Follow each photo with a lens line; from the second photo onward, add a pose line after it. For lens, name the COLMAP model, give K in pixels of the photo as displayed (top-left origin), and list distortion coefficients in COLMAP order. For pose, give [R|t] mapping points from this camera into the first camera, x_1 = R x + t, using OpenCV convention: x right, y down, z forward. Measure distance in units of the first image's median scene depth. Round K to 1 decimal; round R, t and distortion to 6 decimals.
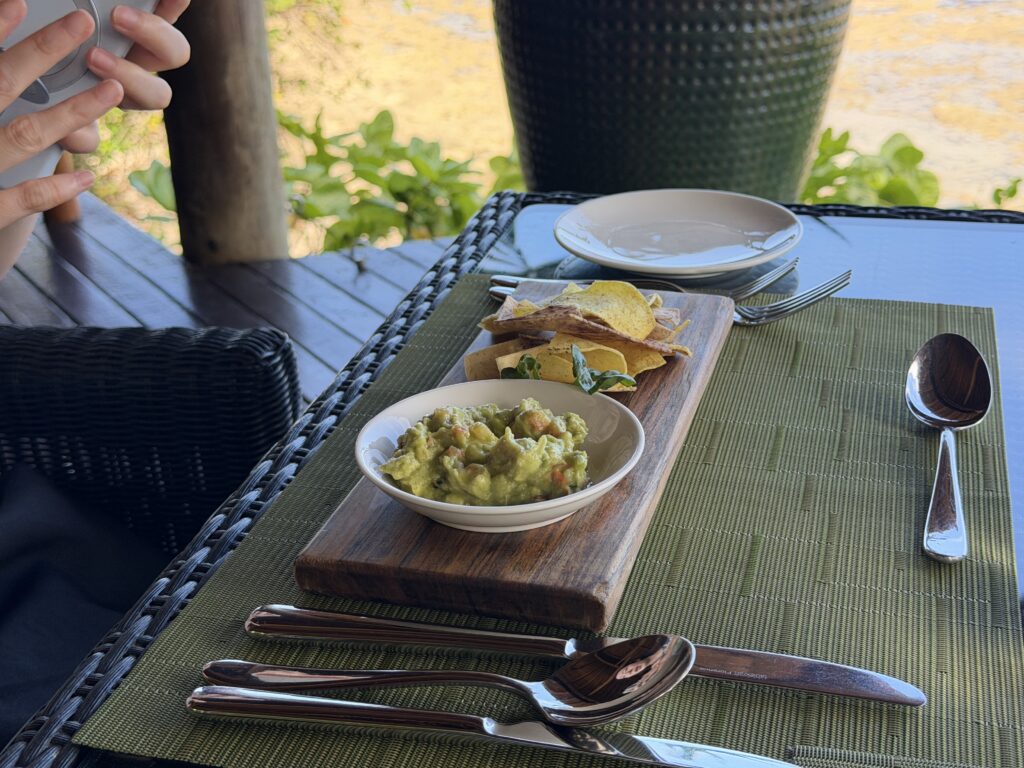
lens RADIAL K [[1410.4, 0, 508.4], [0, 1410.4, 382.2], [0, 0, 1]] dist [0.066574, 0.000000]
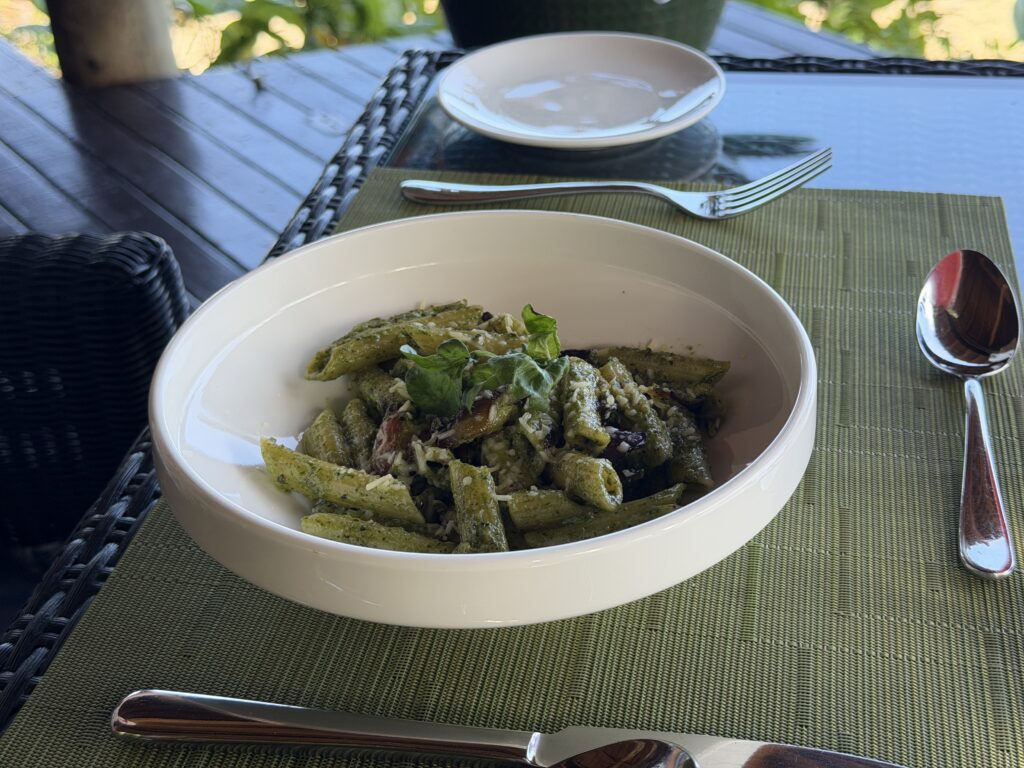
lens RADIAL K [[1410.4, 0, 516.5], [0, 1410.4, 385.8], [0, 0, 1]] dist [0.066574, 0.000000]
pose [[0.997216, -0.045535, 0.059054, -0.001743], [0.036091, 0.987698, 0.152149, -0.071616], [-0.065256, -0.149594, 0.986592, 0.149069]]
